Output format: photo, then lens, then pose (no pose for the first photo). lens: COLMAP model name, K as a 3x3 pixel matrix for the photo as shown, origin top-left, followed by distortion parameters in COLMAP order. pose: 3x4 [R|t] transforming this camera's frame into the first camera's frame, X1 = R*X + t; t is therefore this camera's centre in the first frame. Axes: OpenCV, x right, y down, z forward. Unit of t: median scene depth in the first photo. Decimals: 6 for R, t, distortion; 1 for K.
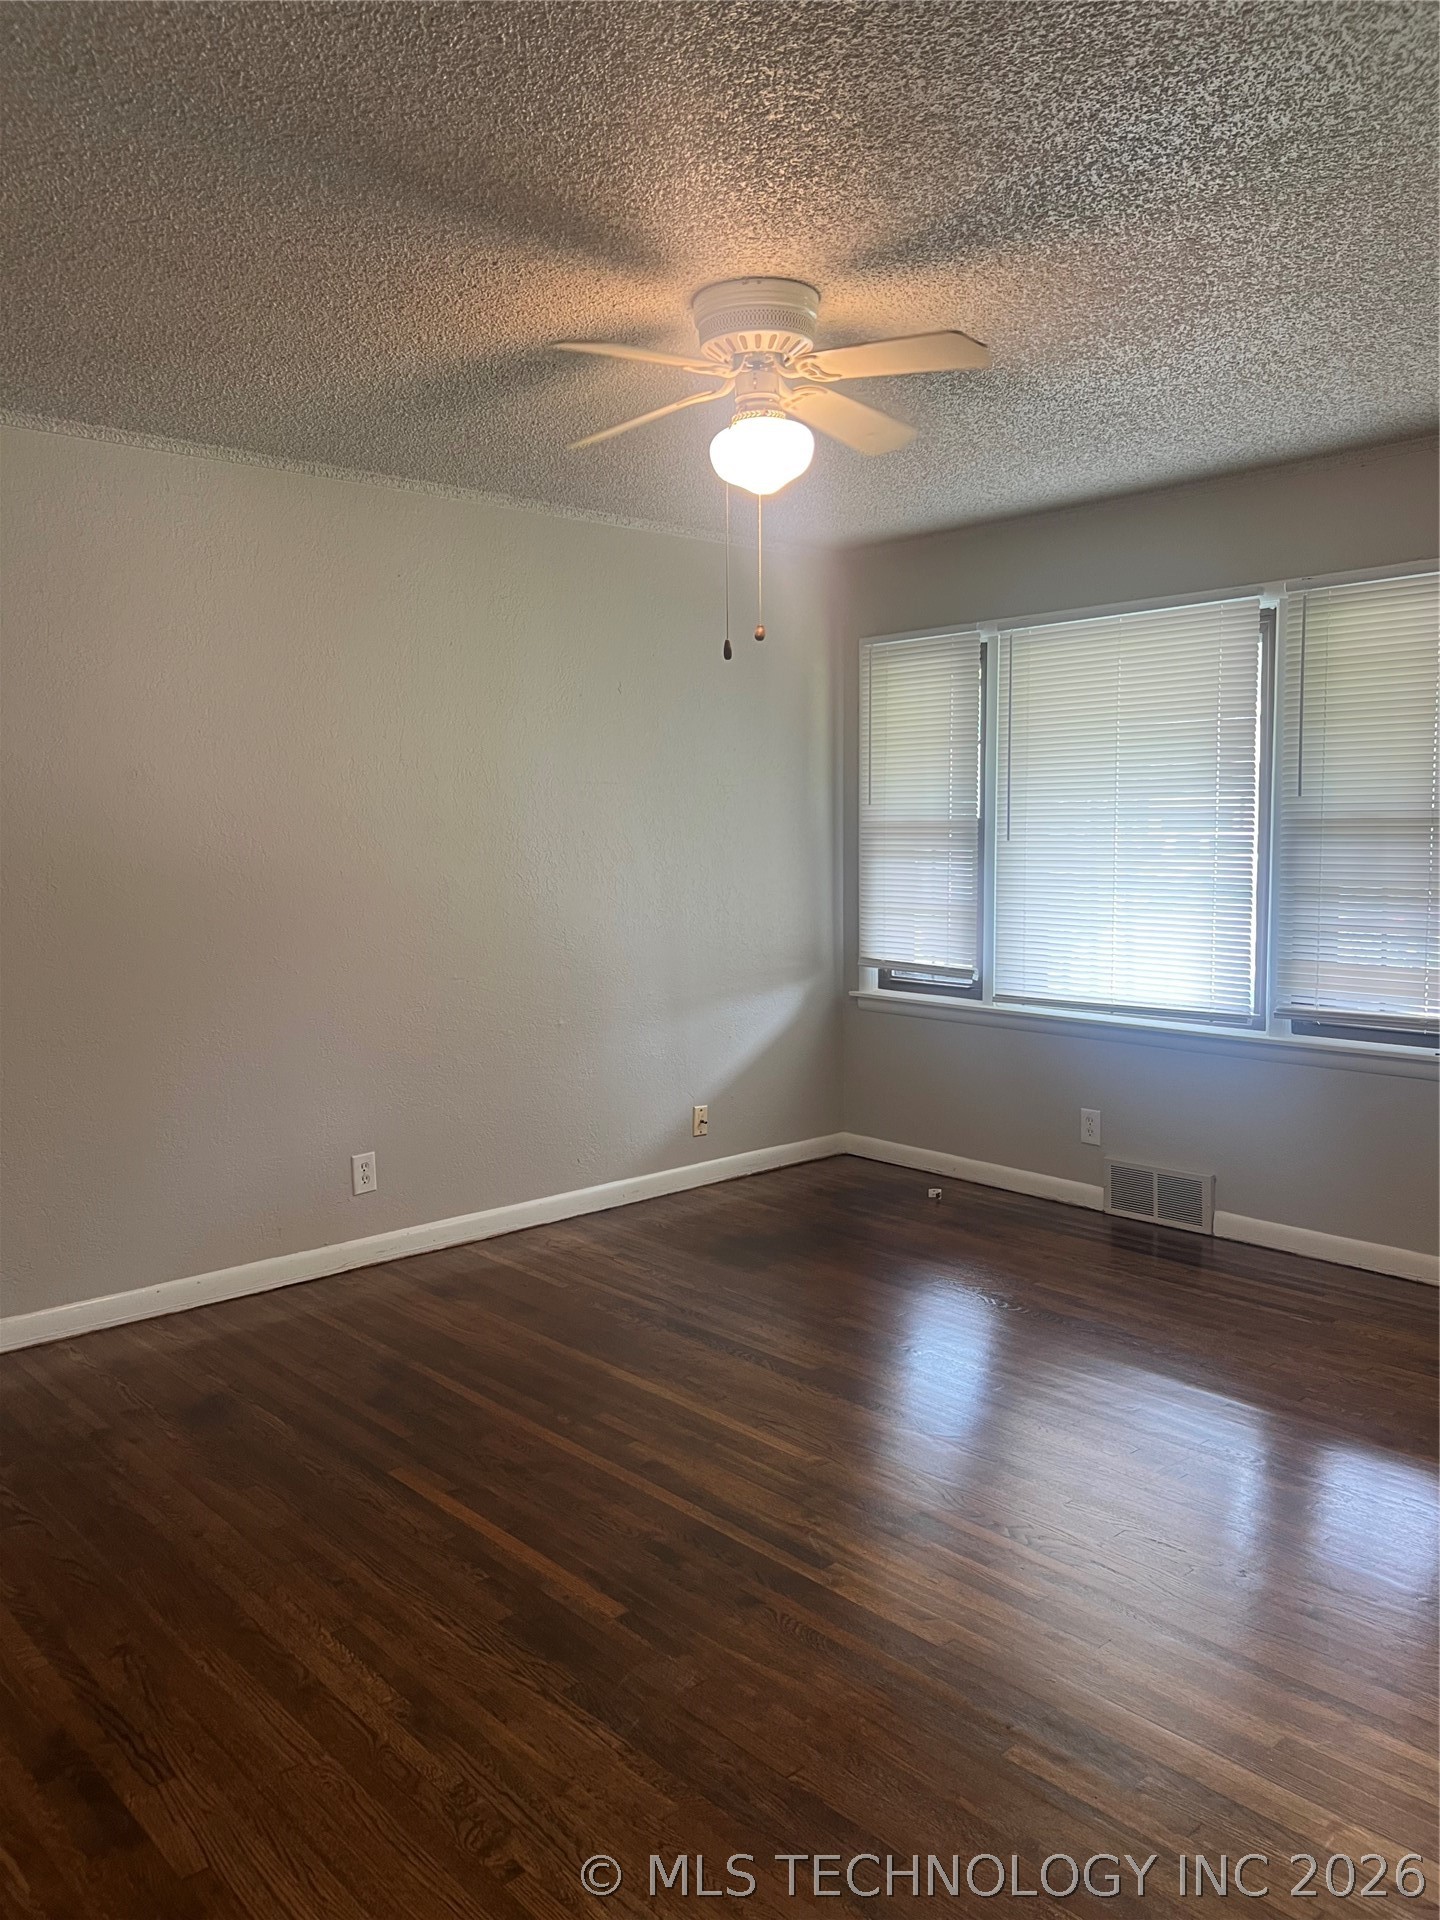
lens RADIAL K [[1448.7, 0, 706.6], [0, 1448.7, 964.1], [0, 0, 1]] dist [0.044546, -0.001717]
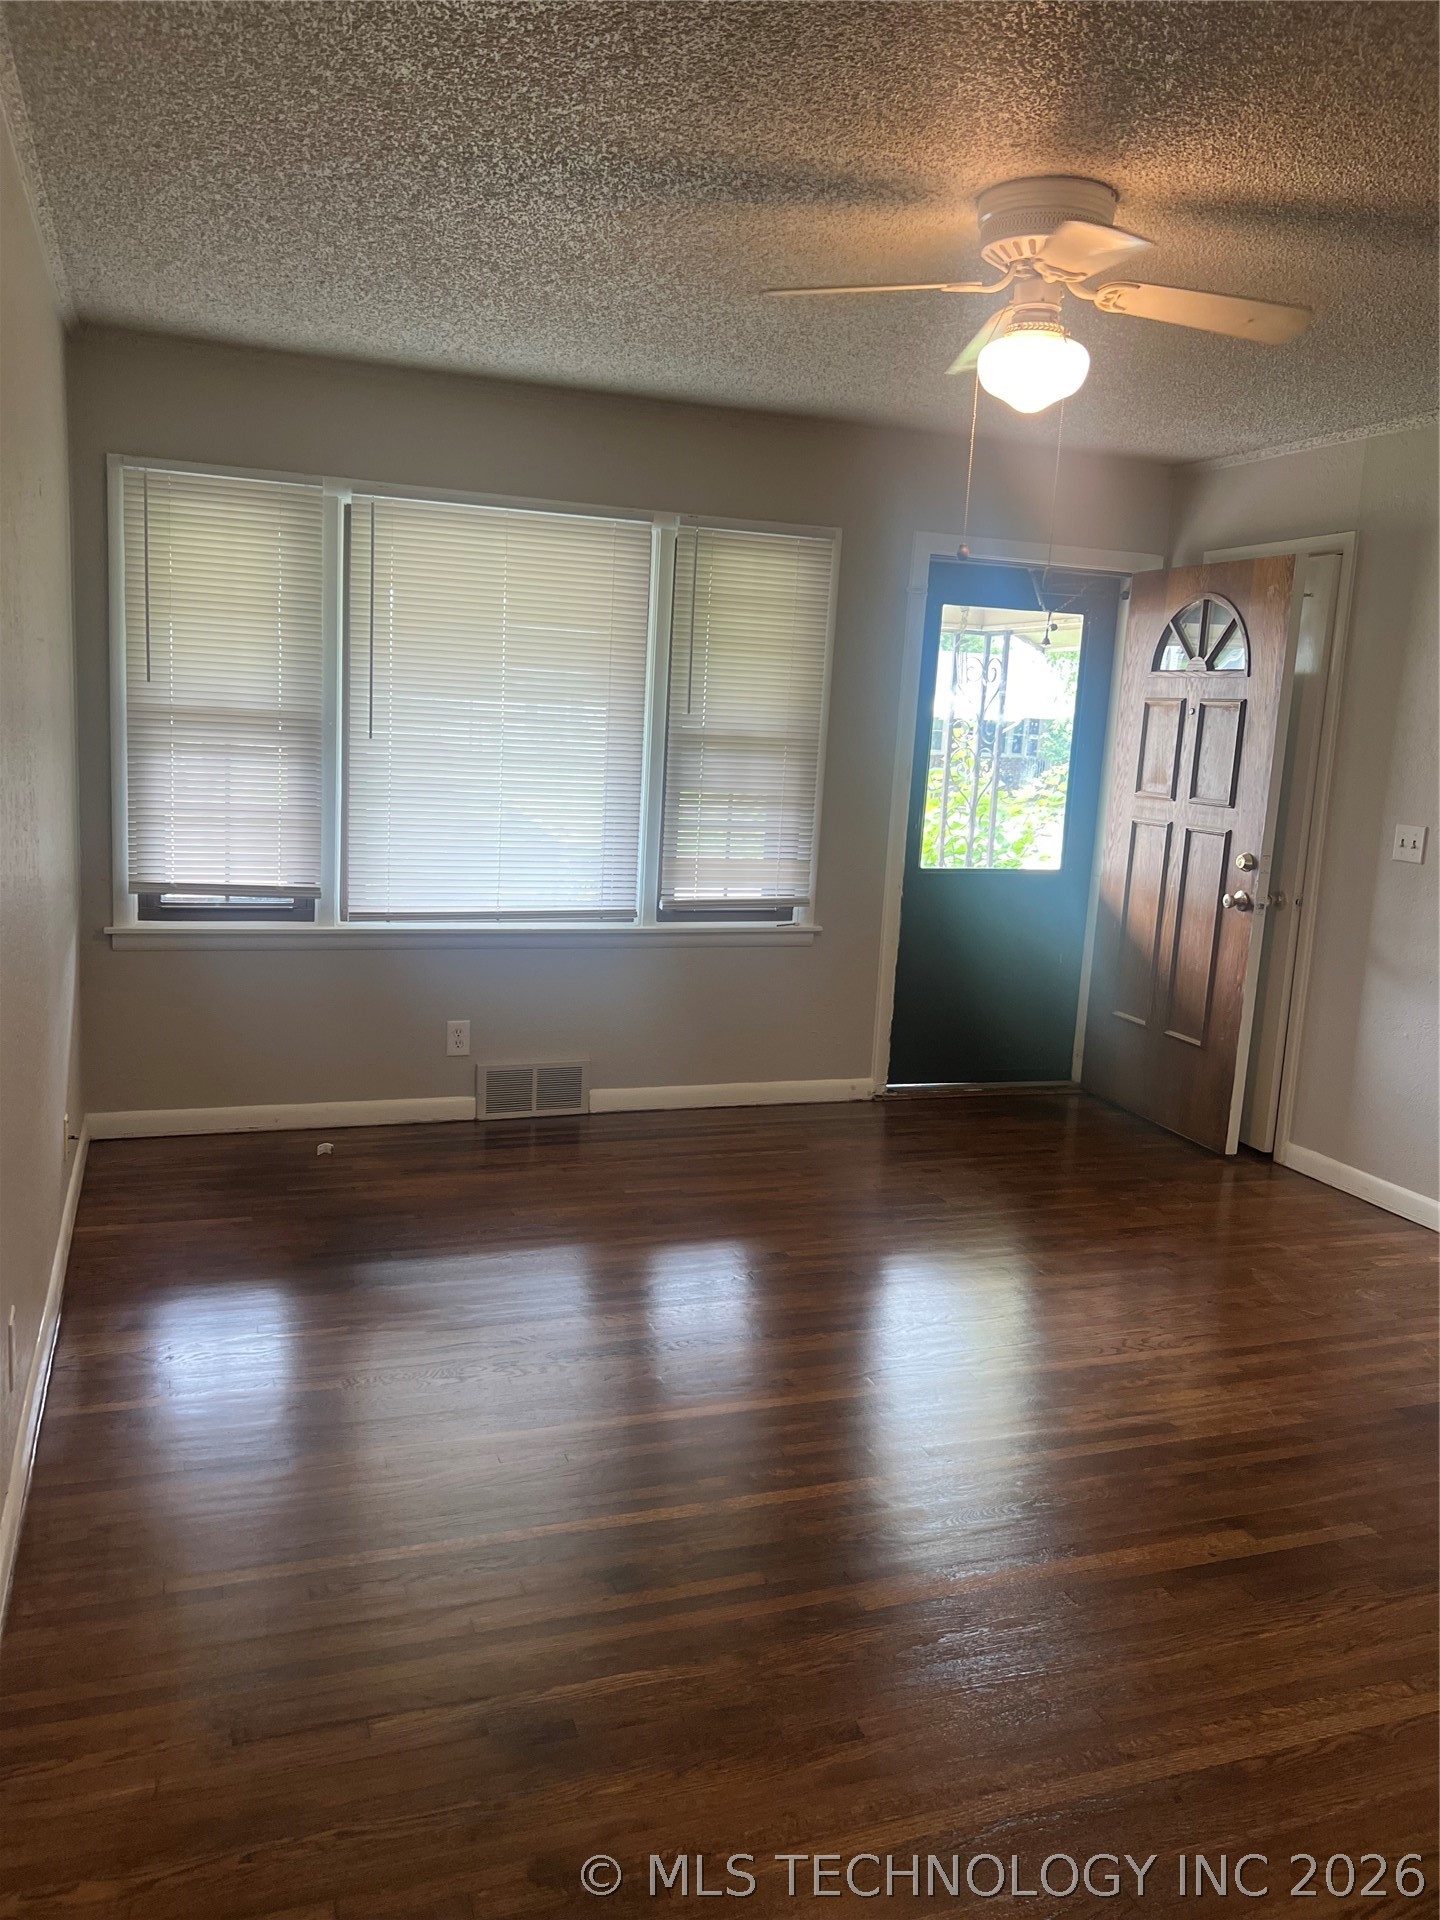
lens RADIAL K [[1448.7, 0, 710.1], [0, 1448.7, 952.3], [0, 0, 1]] dist [0.044546, -0.001717]
pose [[0.362870, -0.127066, 0.923136, -0.564928], [0.033686, 0.991801, 0.123276, -0.059269], [-0.931231, -0.013636, 0.364175, 0.490539]]
